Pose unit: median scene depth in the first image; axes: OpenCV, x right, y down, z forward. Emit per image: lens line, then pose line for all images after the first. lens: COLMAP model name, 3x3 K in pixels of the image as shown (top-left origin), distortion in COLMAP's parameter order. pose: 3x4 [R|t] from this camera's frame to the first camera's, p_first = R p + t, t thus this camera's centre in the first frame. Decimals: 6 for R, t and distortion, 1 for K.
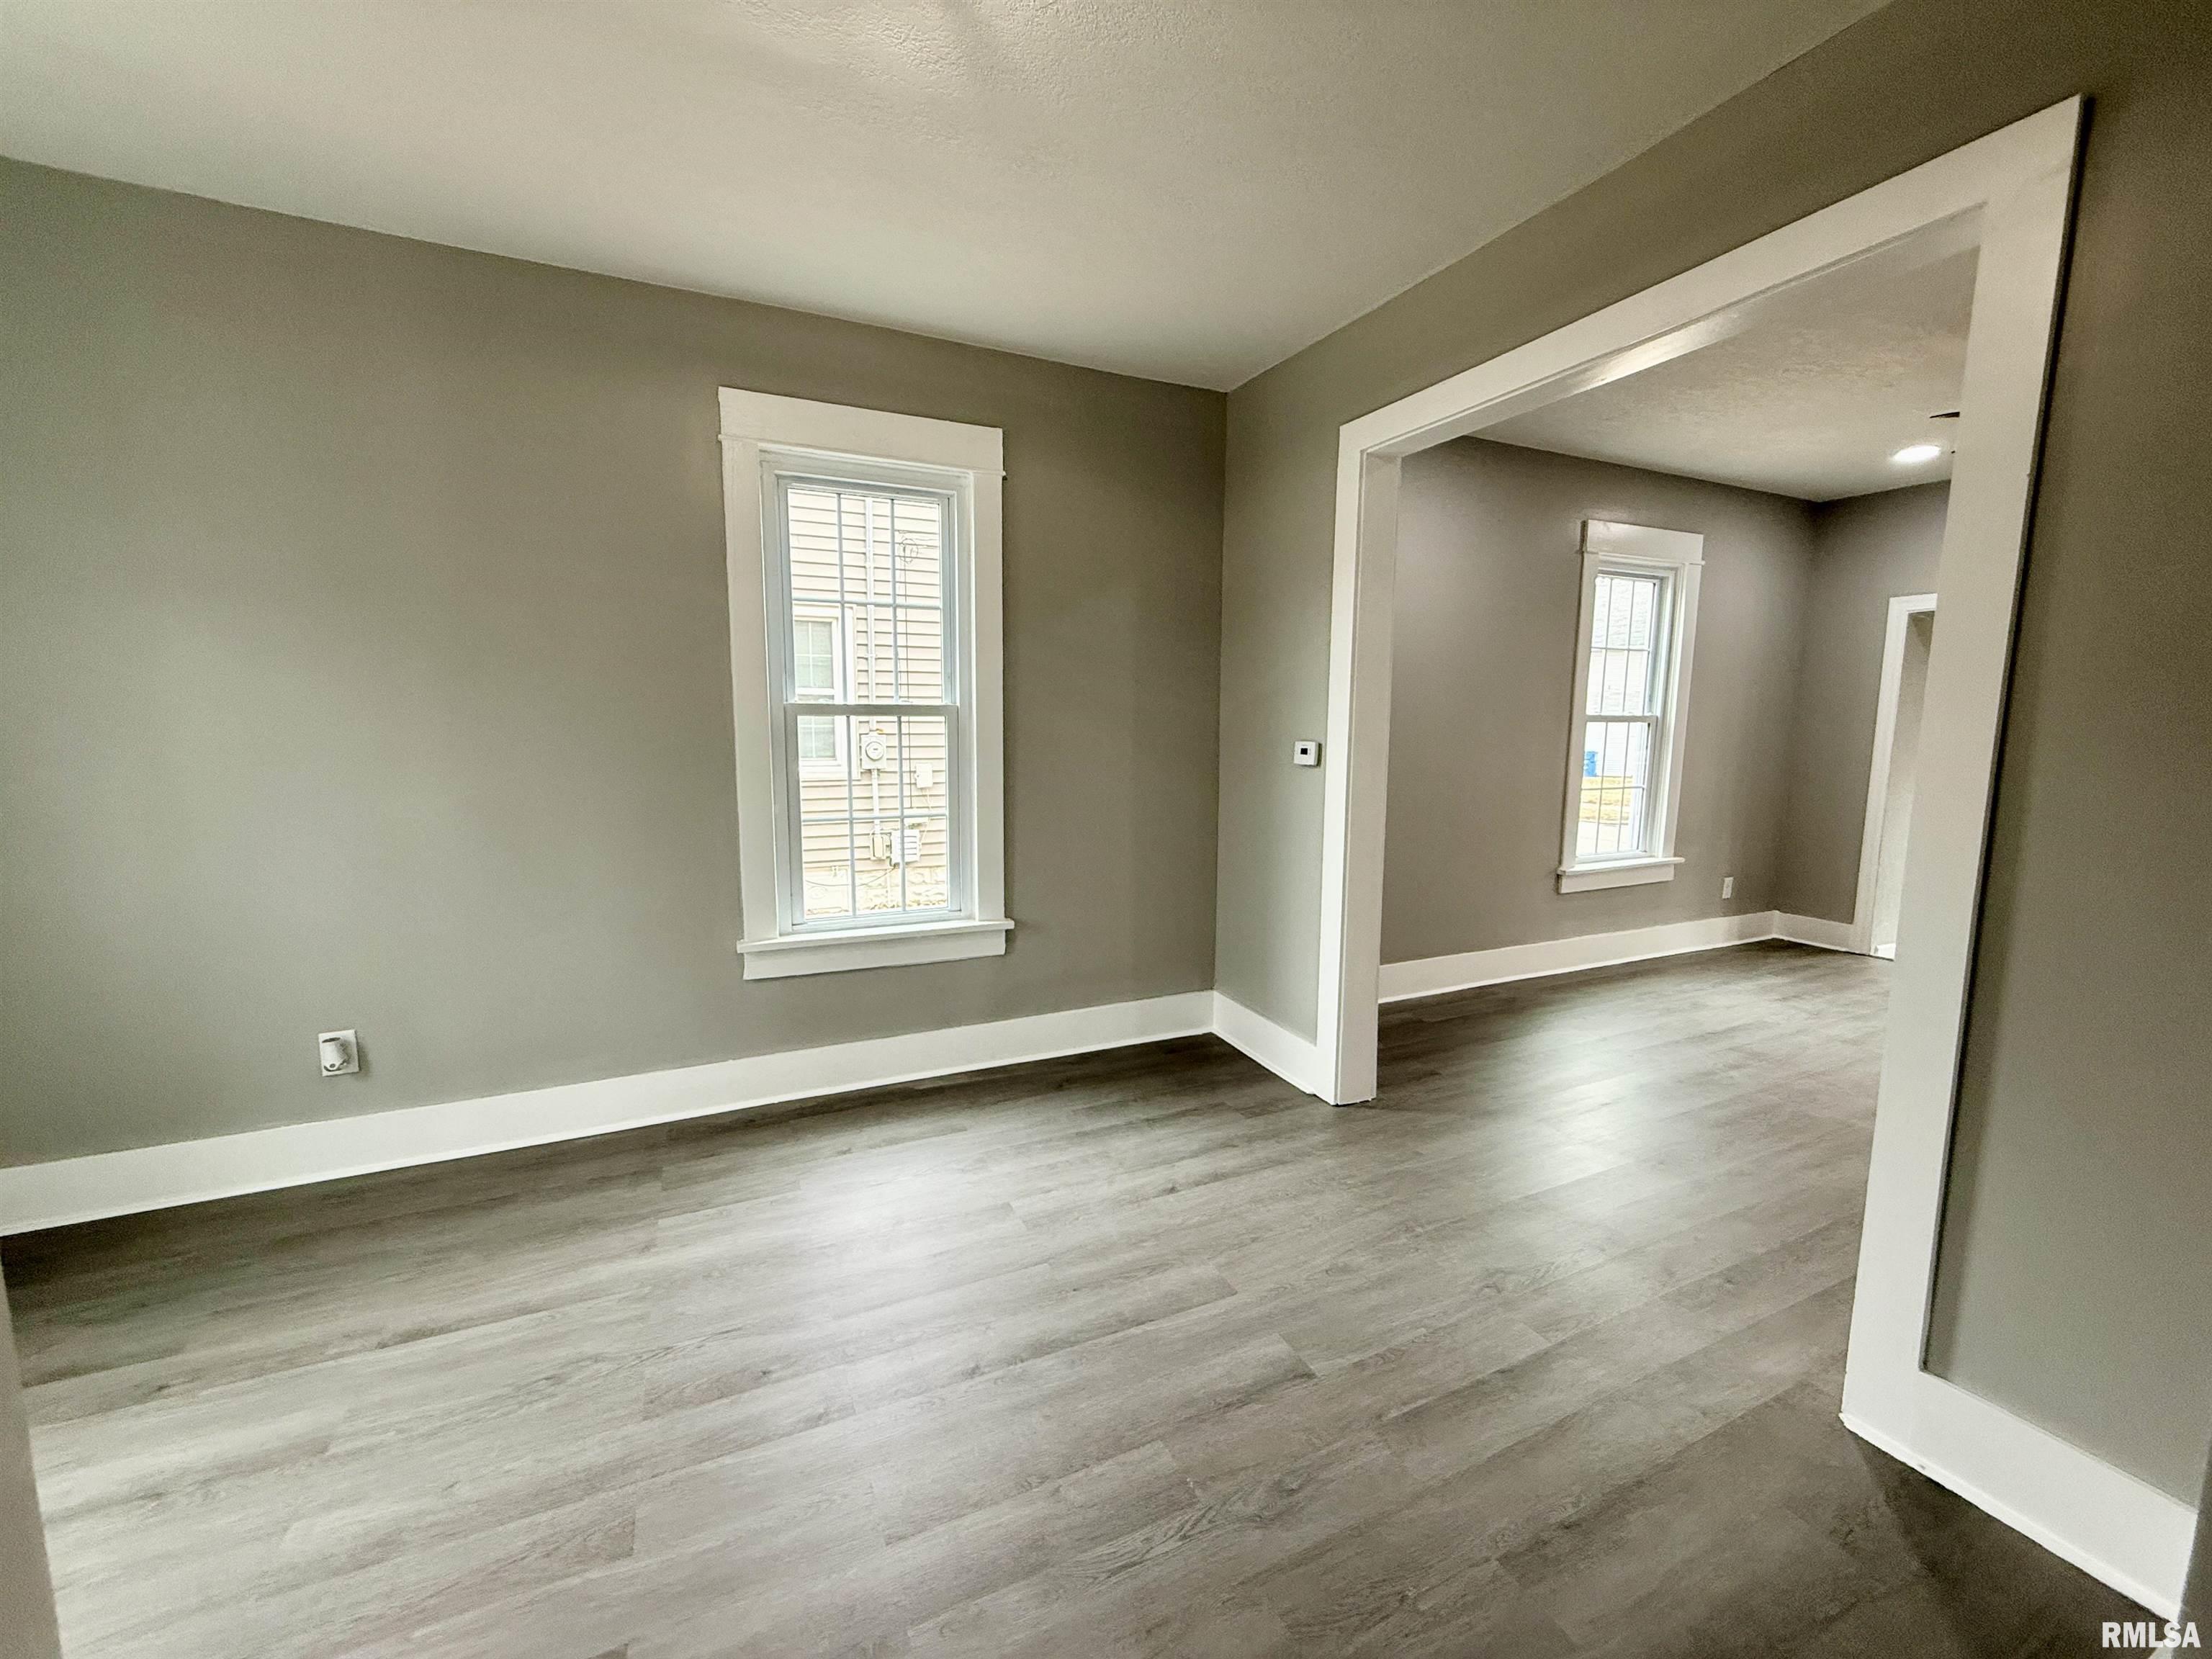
lens RADIAL K [[853.0, 0, 1106.0], [0, 853.0, 829.5], [0, 0, 1]] dist [0.005075, 0.000166]
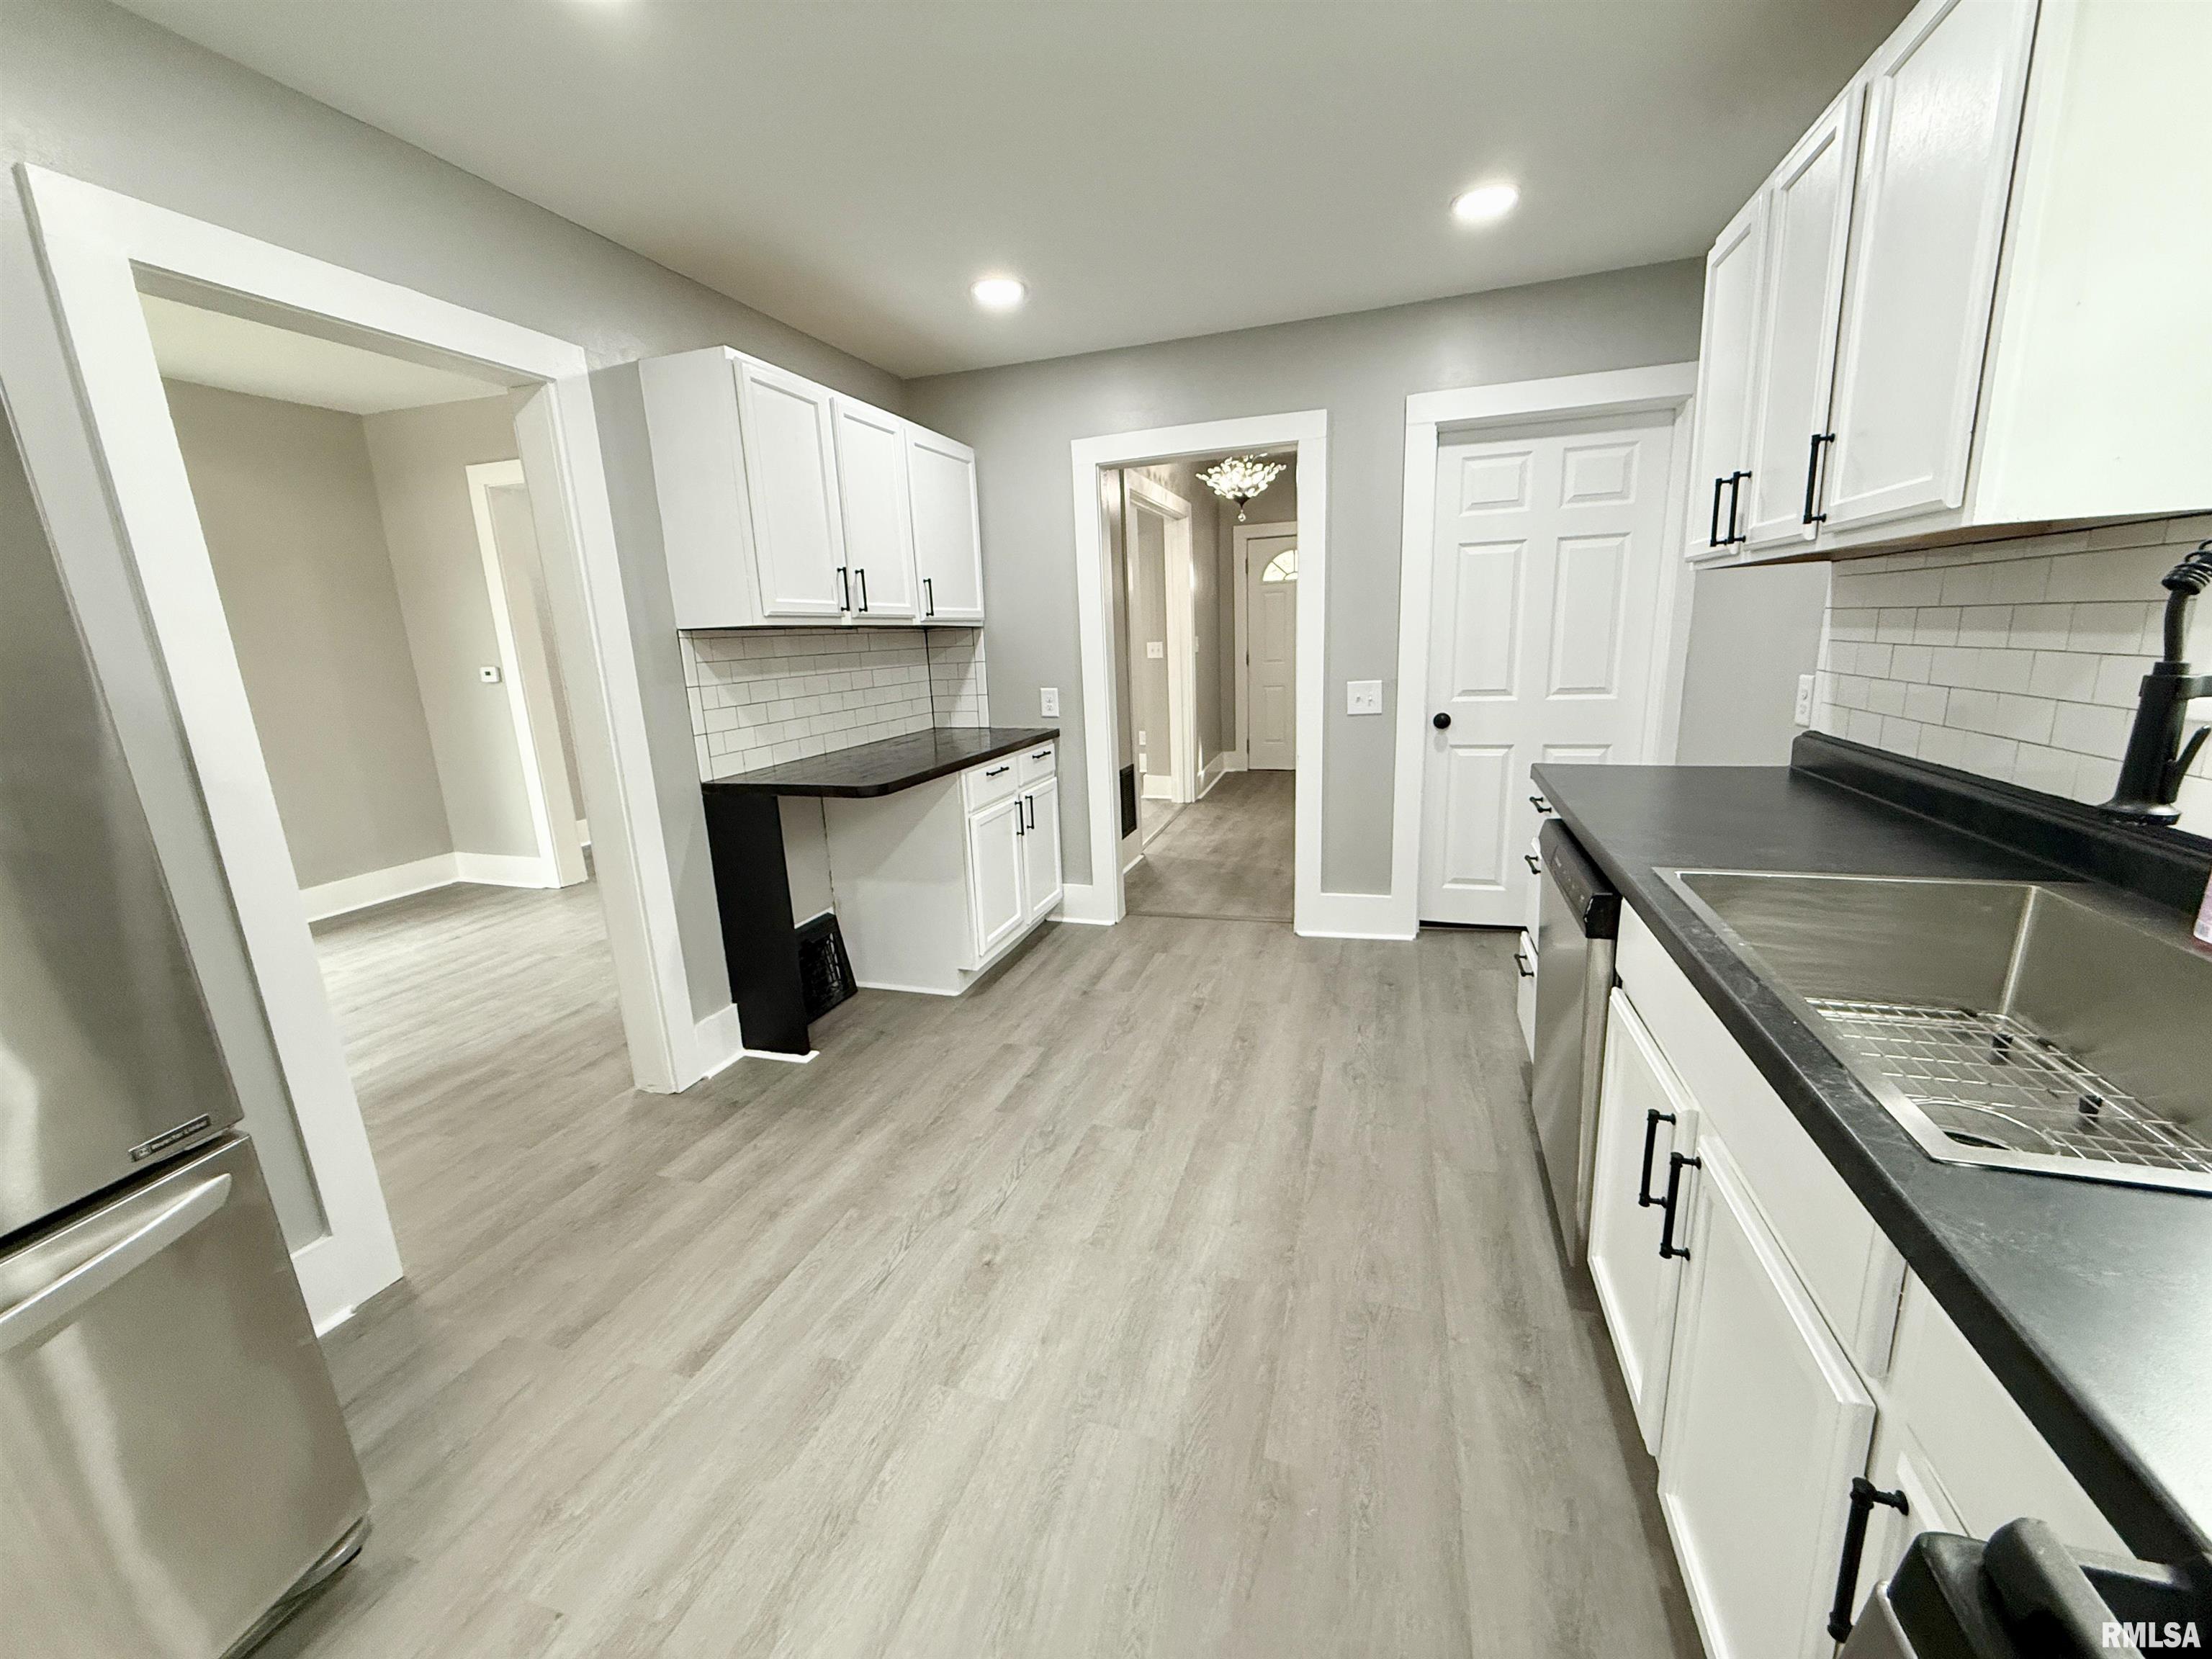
lens RADIAL K [[892.9, 0, 1106.0], [0, 892.9, 829.5], [0, 0, 1]] dist [-0.000701, -0.000168]
pose [[0.681438, -0.195332, 0.705328, -0.296185], [0.140933, 0.980711, 0.135437, 0.183022], [-0.718178, 0.007112, 0.695823, -1.368412]]
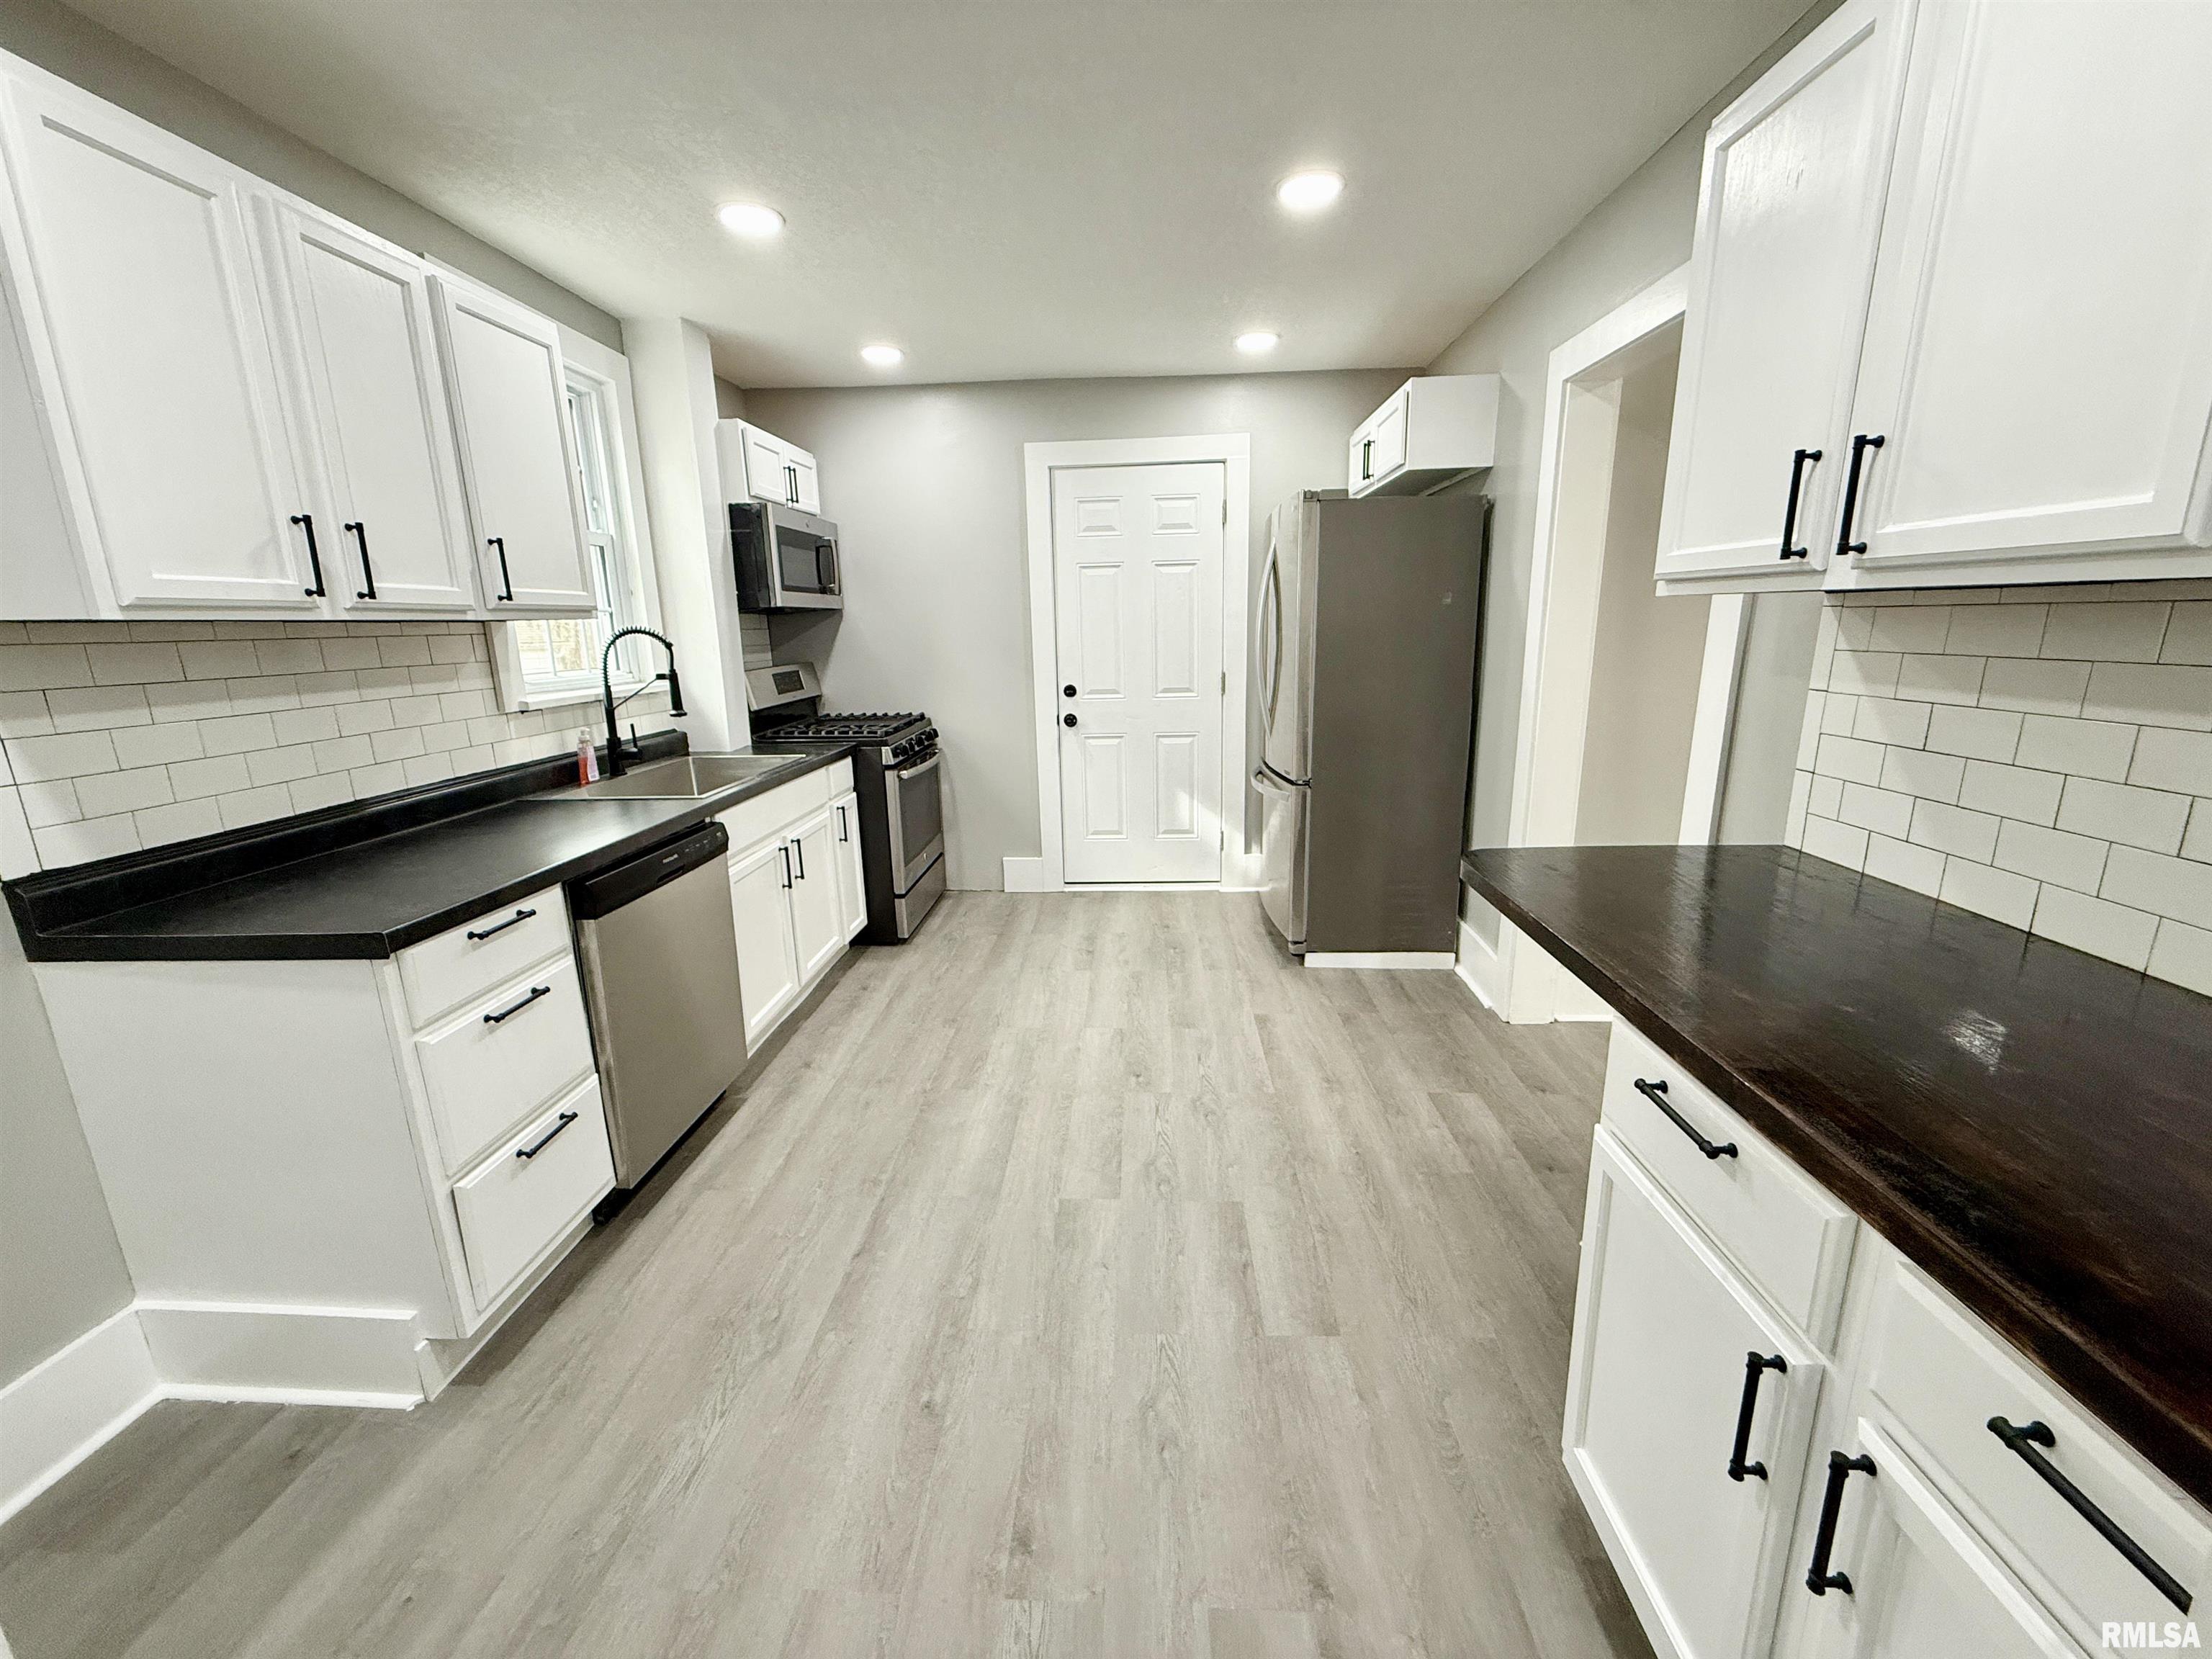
lens RADIAL K [[872.3, 0, 1106.0], [0, 872.3, 829.5], [0, 0, 1]] dist [0.000481, 0.000020]
pose [[-0.468692, 0.207463, -0.858654, 1.257621], [-0.090918, 0.955539, 0.280499, 0.025477], [0.878670, 0.209534, -0.428992, -0.184792]]
